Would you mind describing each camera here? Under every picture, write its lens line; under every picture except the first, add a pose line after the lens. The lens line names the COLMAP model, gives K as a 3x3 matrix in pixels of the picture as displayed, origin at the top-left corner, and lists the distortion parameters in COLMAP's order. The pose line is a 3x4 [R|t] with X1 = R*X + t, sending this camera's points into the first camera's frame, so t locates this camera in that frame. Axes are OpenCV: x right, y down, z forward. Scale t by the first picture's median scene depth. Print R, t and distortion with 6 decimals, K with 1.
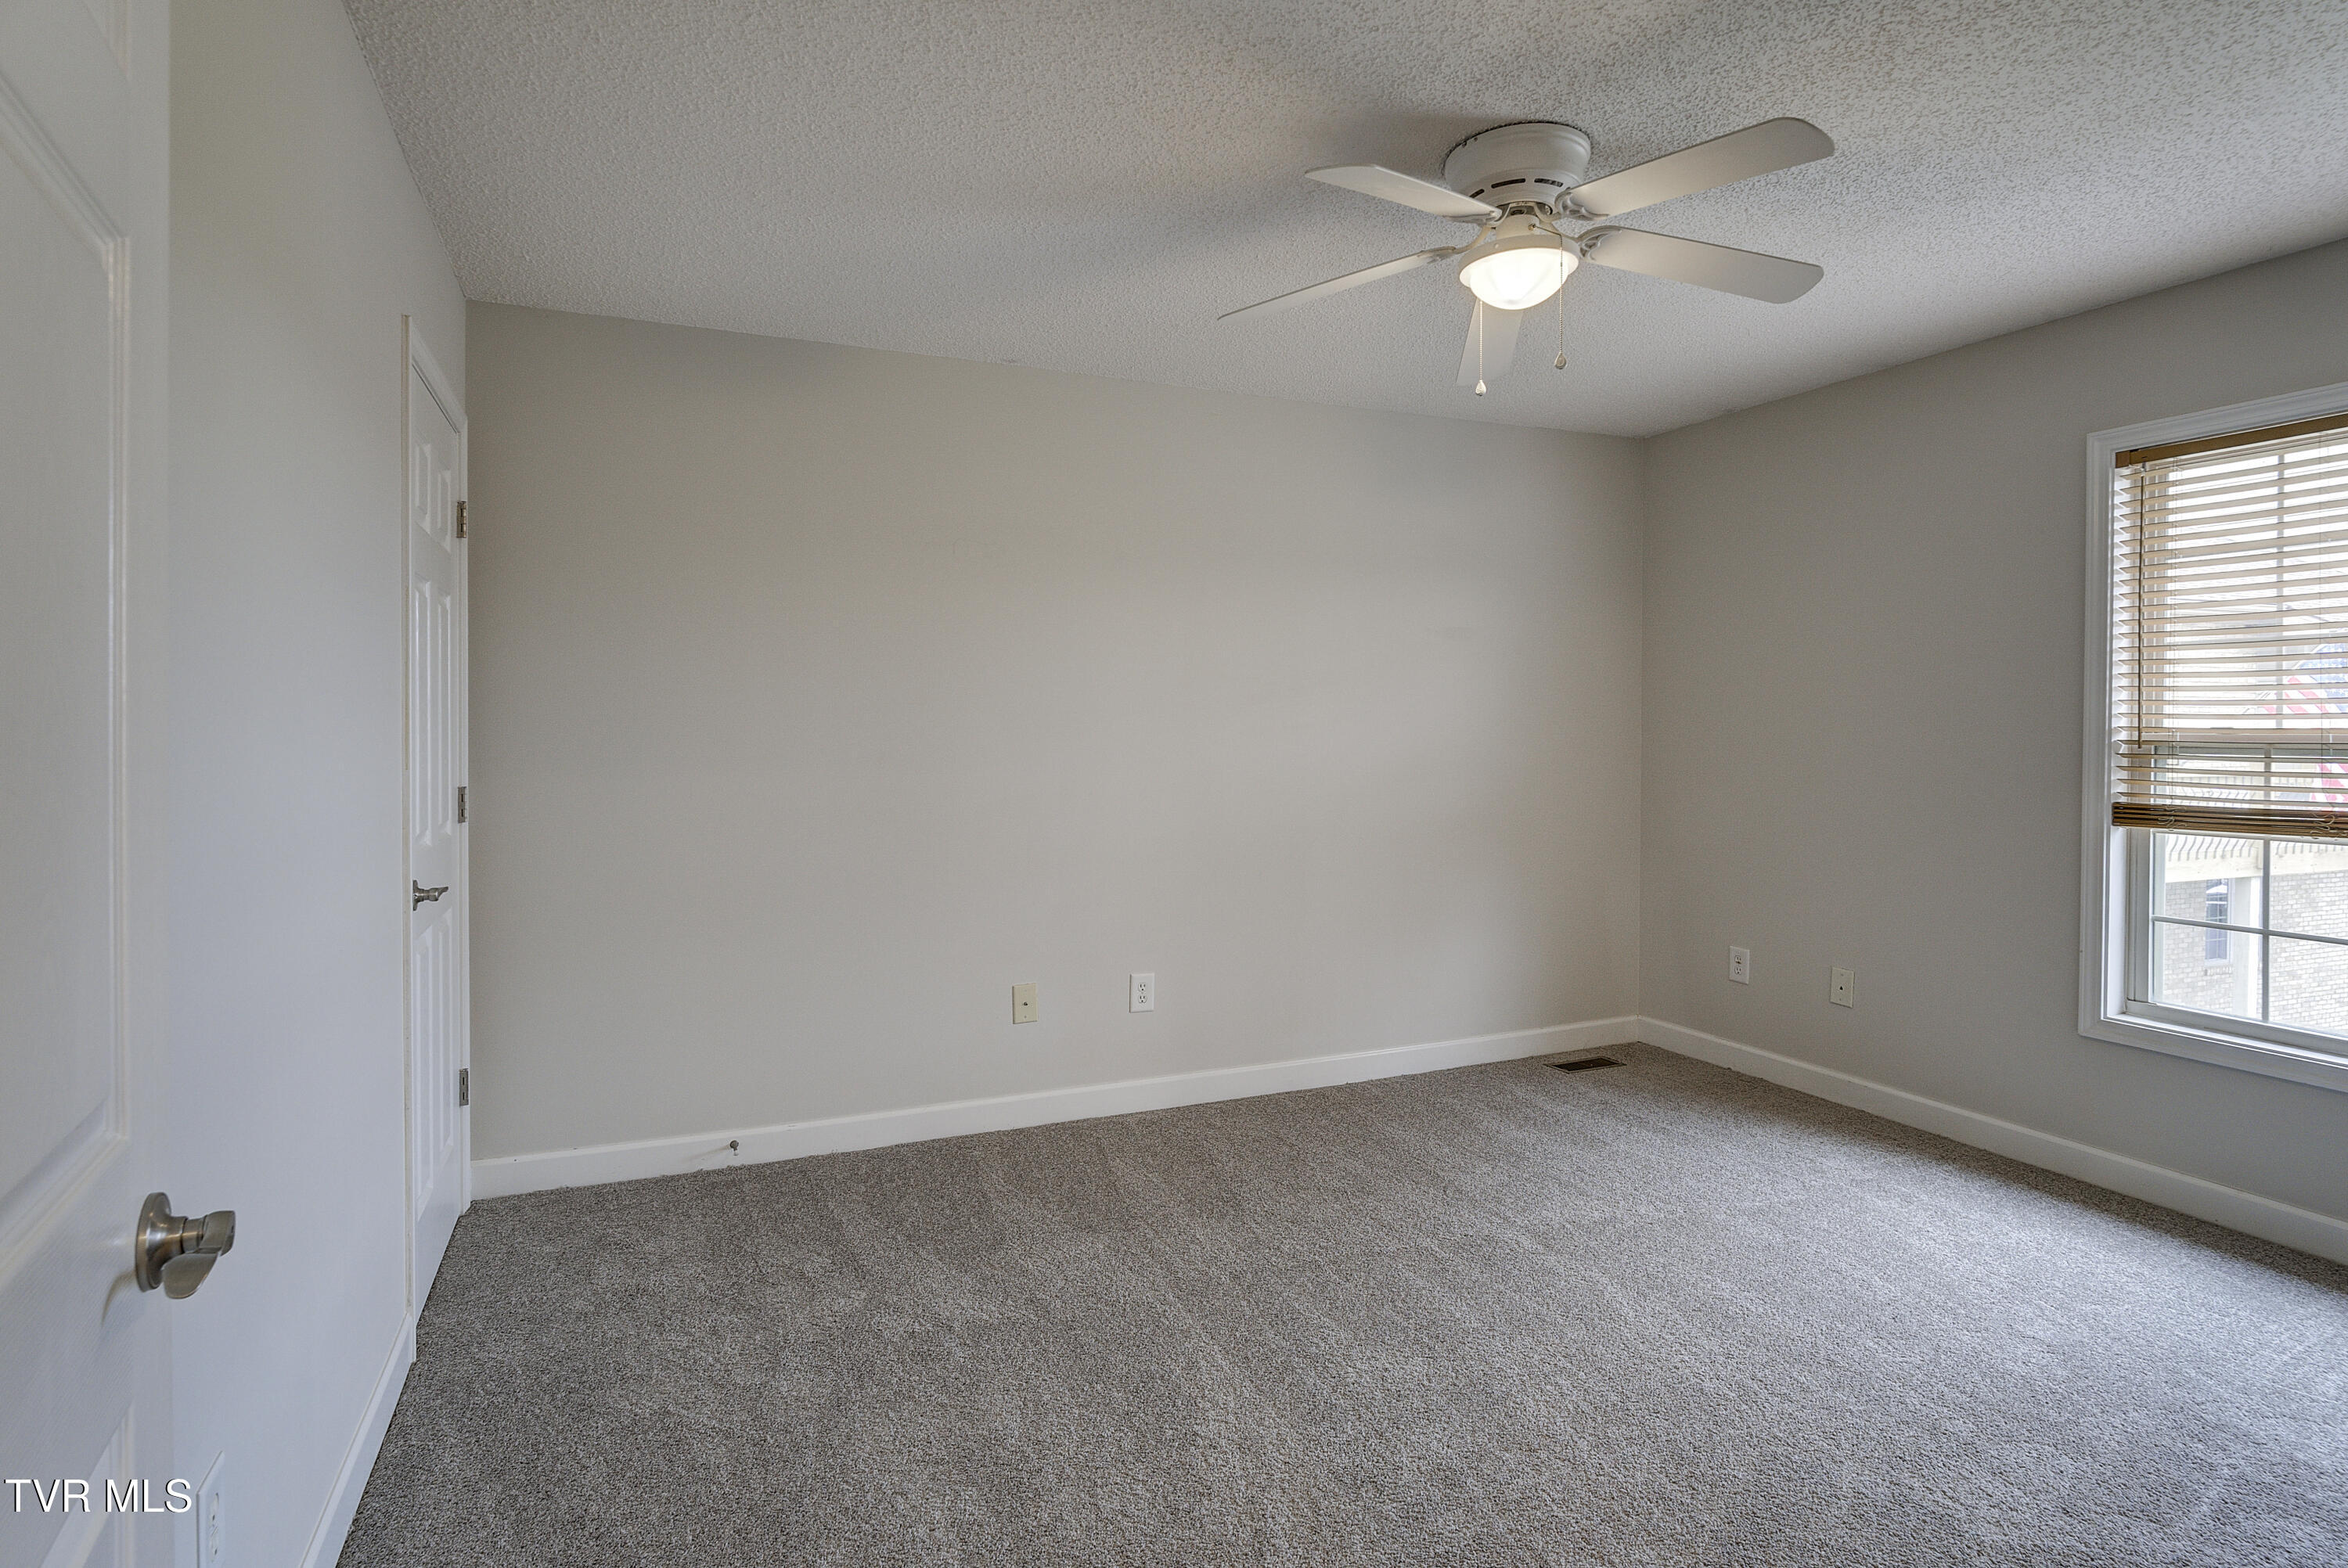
lens RADIAL K [[1248.3, 0, 1175.0], [0, 1248.3, 727.6], [0, 0, 1]] dist [-0.011339, -0.000192]
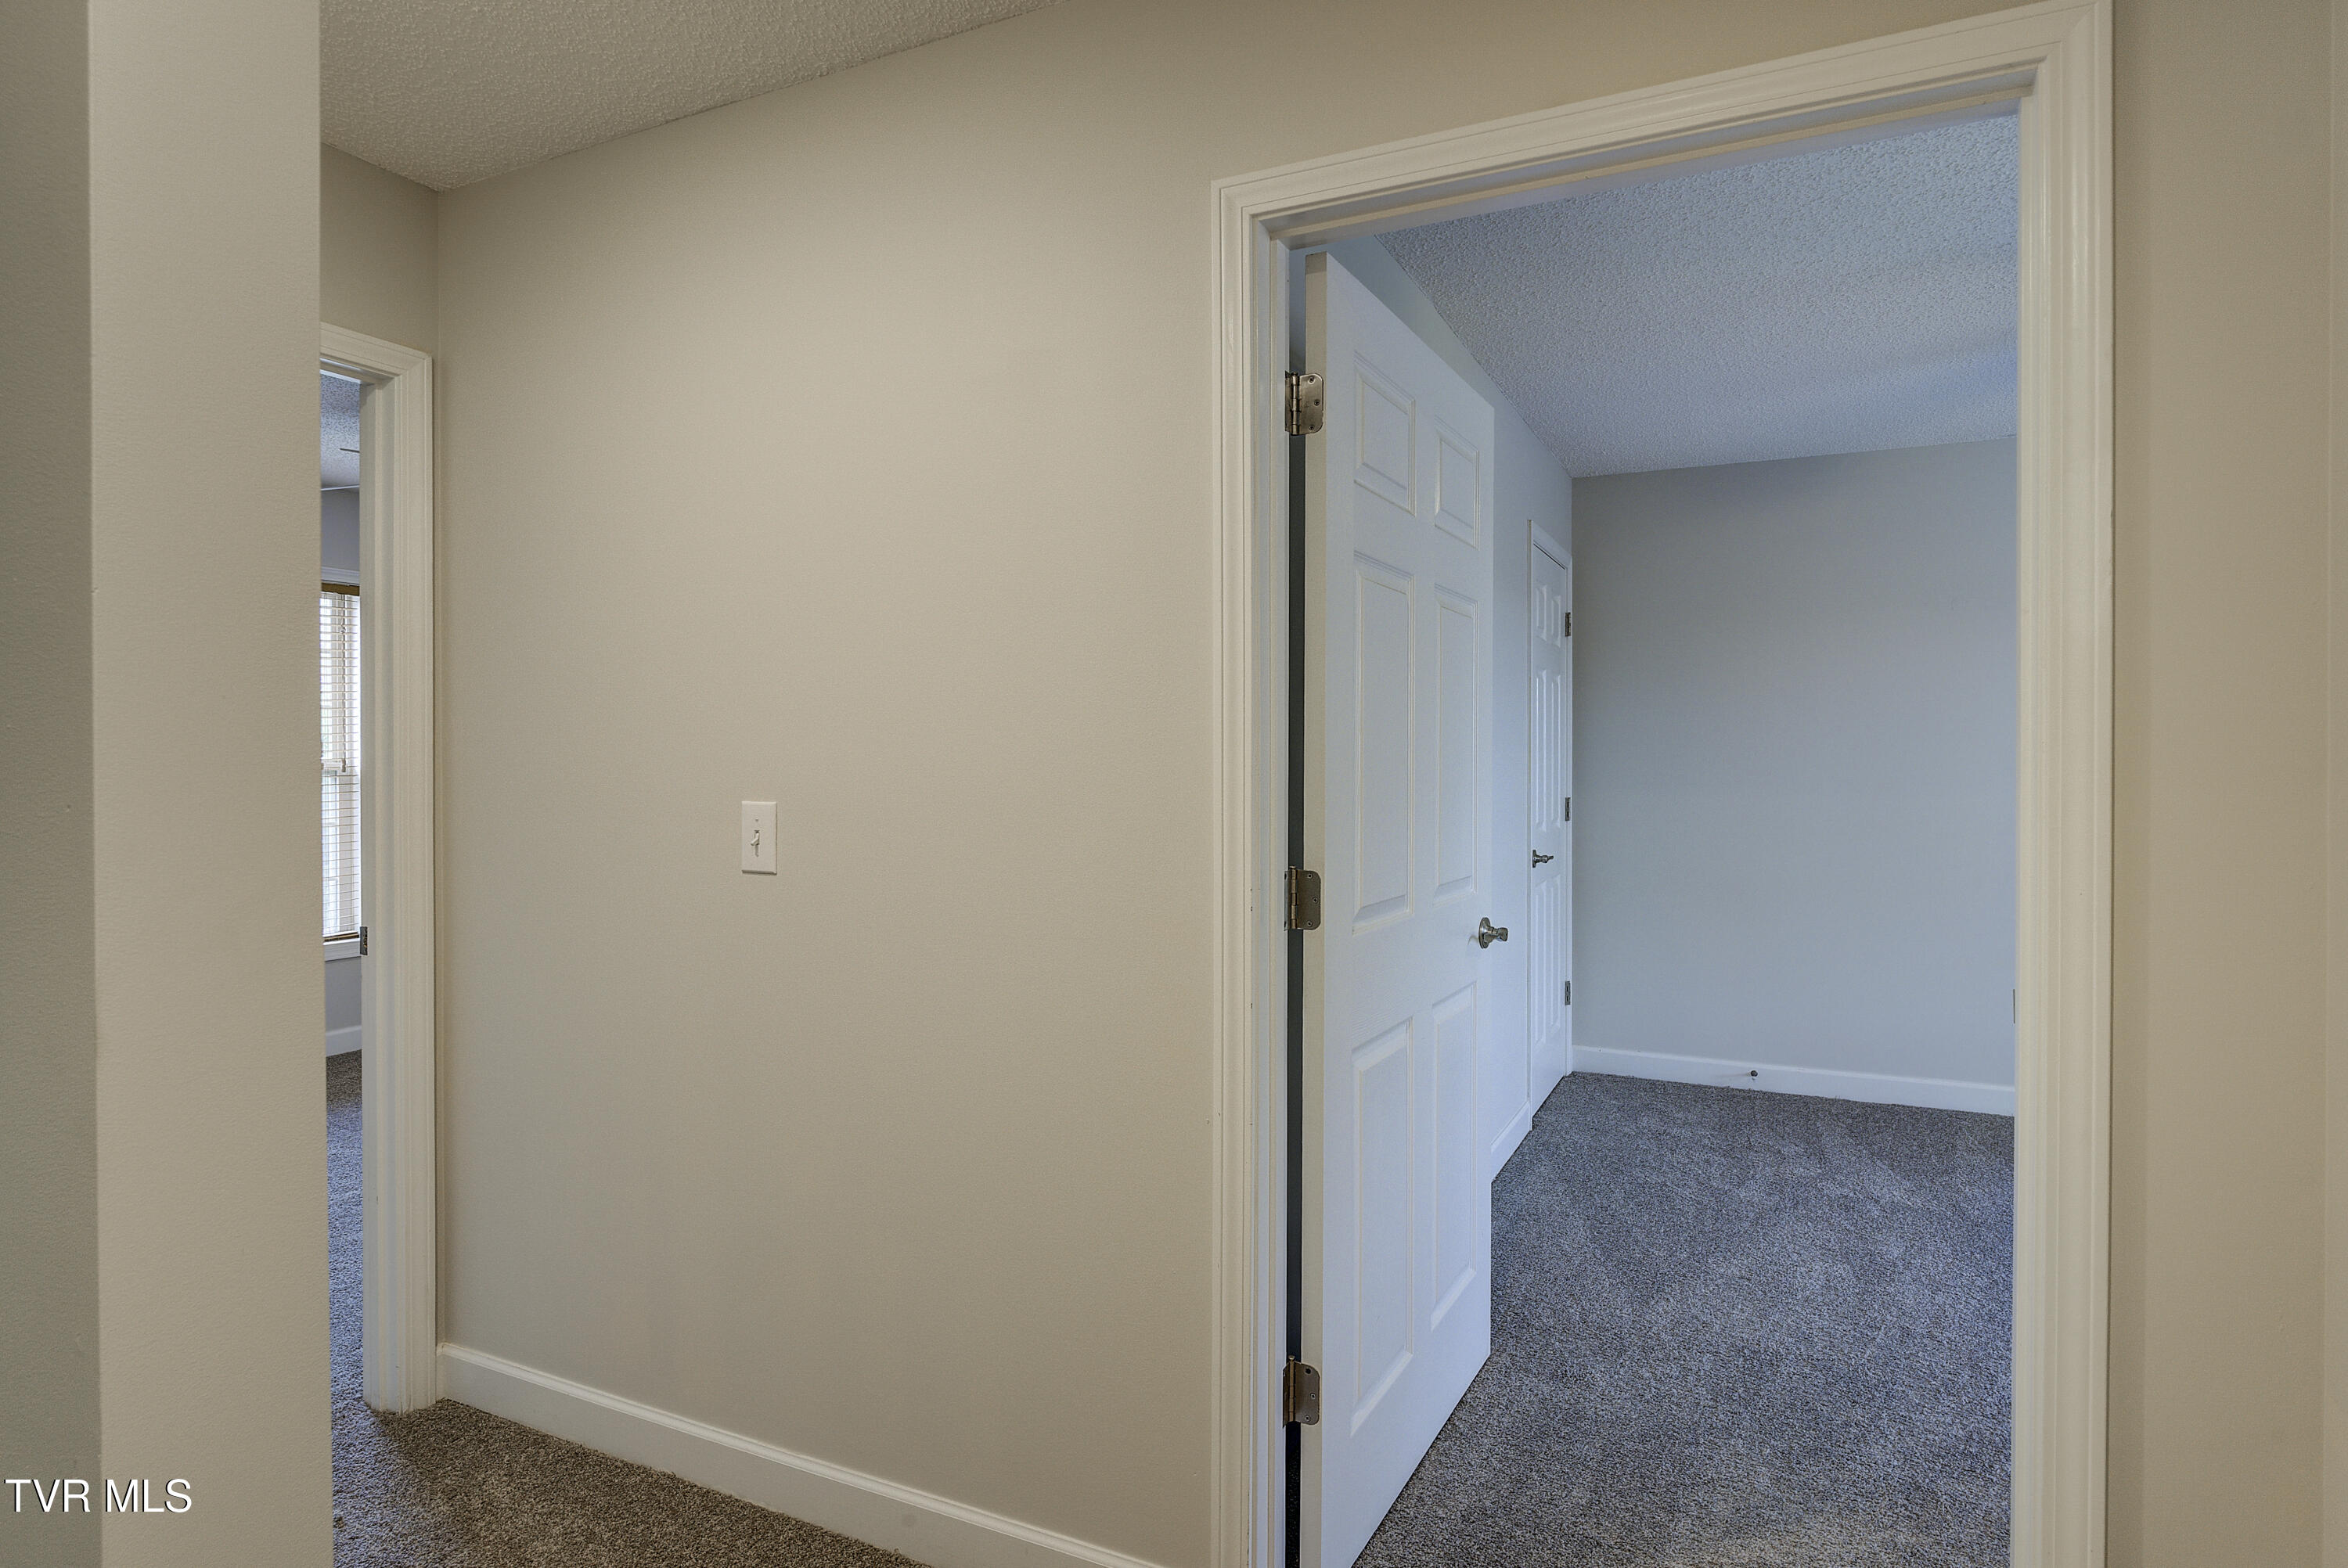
lens RADIAL K [[1217.9, 0, 1174.0], [0, 1217.9, 784.0], [0, 0, 1]] dist [-0.008851, -0.001272]
pose [[0.648224, 0.015138, -0.761299, 0.290530], [0.001153, 0.999782, 0.020861, -0.001839], [0.761449, -0.014400, 0.648065, -0.392418]]
